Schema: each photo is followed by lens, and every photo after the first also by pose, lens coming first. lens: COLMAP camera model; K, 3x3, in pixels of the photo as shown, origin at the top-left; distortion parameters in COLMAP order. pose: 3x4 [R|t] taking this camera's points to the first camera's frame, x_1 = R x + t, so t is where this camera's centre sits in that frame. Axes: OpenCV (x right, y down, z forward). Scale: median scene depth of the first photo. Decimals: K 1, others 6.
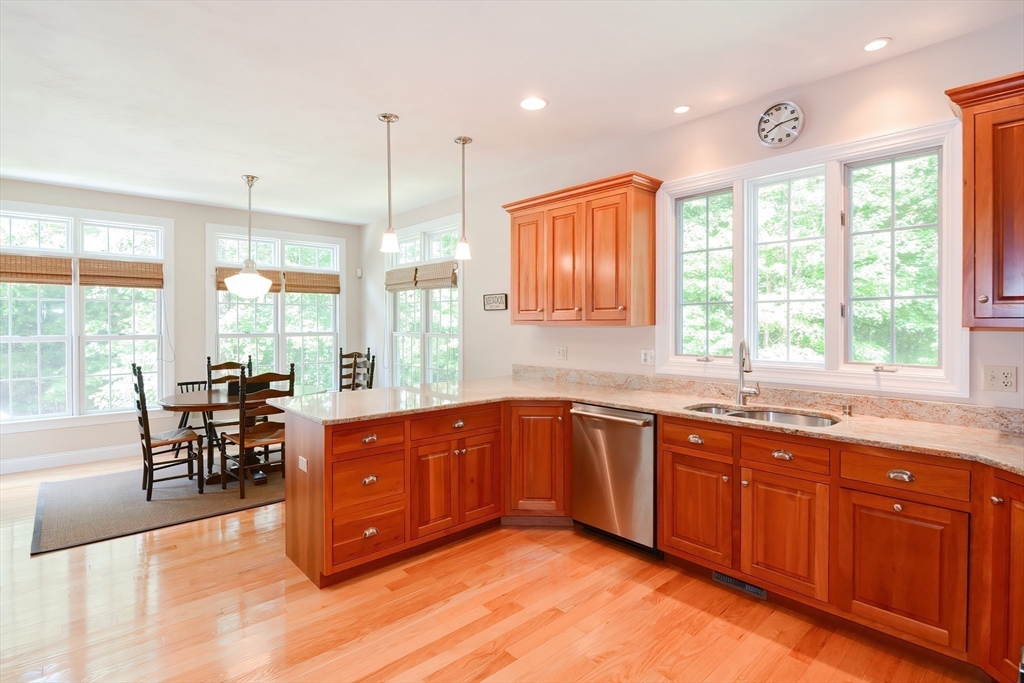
lens RADIAL K [[508.8, 0, 514.9], [0, 508.8, 327.9], [0, 0, 1]] dist [-0.003373, -0.007812]
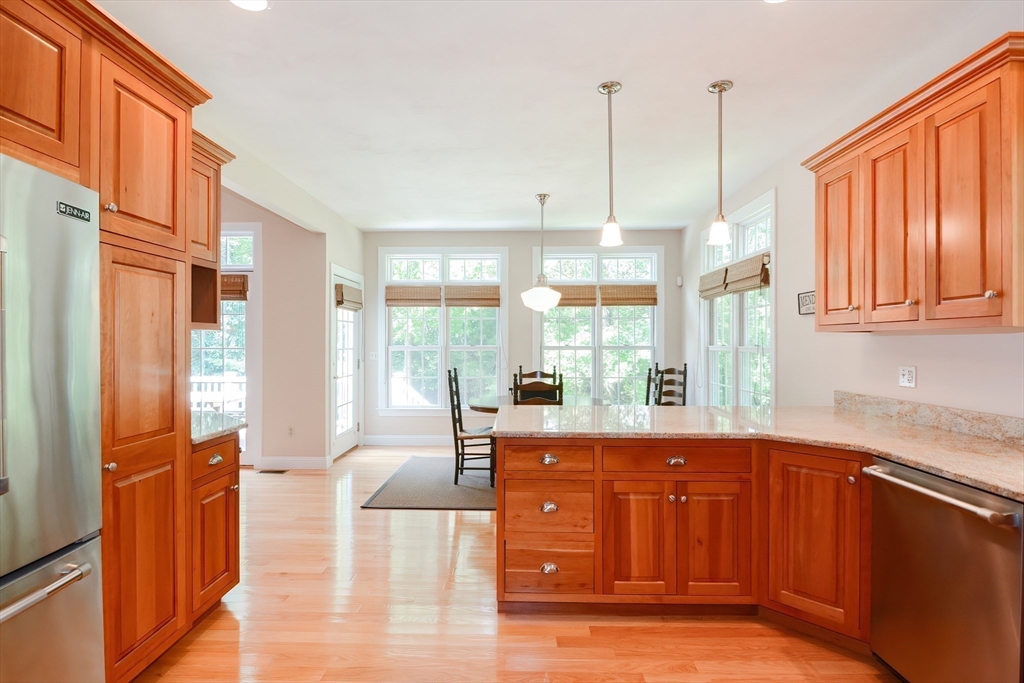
lens RADIAL K [[508.8, 0, 506.7], [0, 508.8, 344.1], [0, 0, 1]] dist [-0.003373, -0.007812]
pose [[0.712176, 0.002602, -0.701996, 0.191951], [-0.006798, 0.999972, -0.003189, 0.016425], [0.701968, 0.007043, 0.712173, 0.232200]]
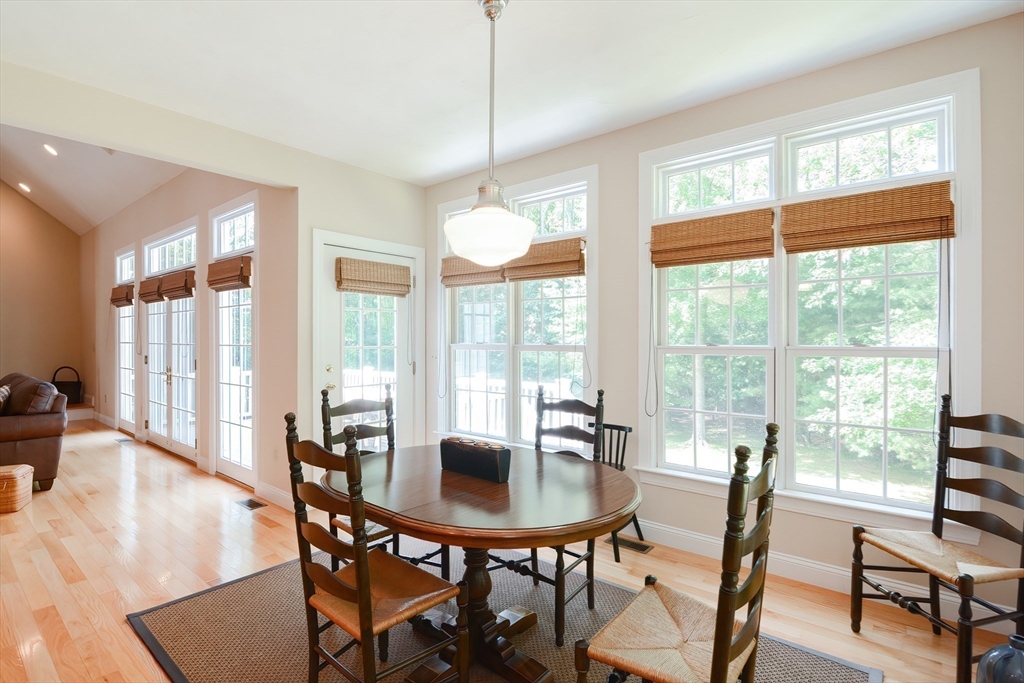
lens RADIAL K [[508.8, 0, 507.3], [0, 508.8, 338.2], [0, 0, 1]] dist [-0.003373, -0.007812]
pose [[0.120148, -0.000927, -0.992756, -0.076493], [-0.007752, 0.999968, -0.001872, 0.007905], [0.992726, 0.007921, 0.120137, 1.101806]]
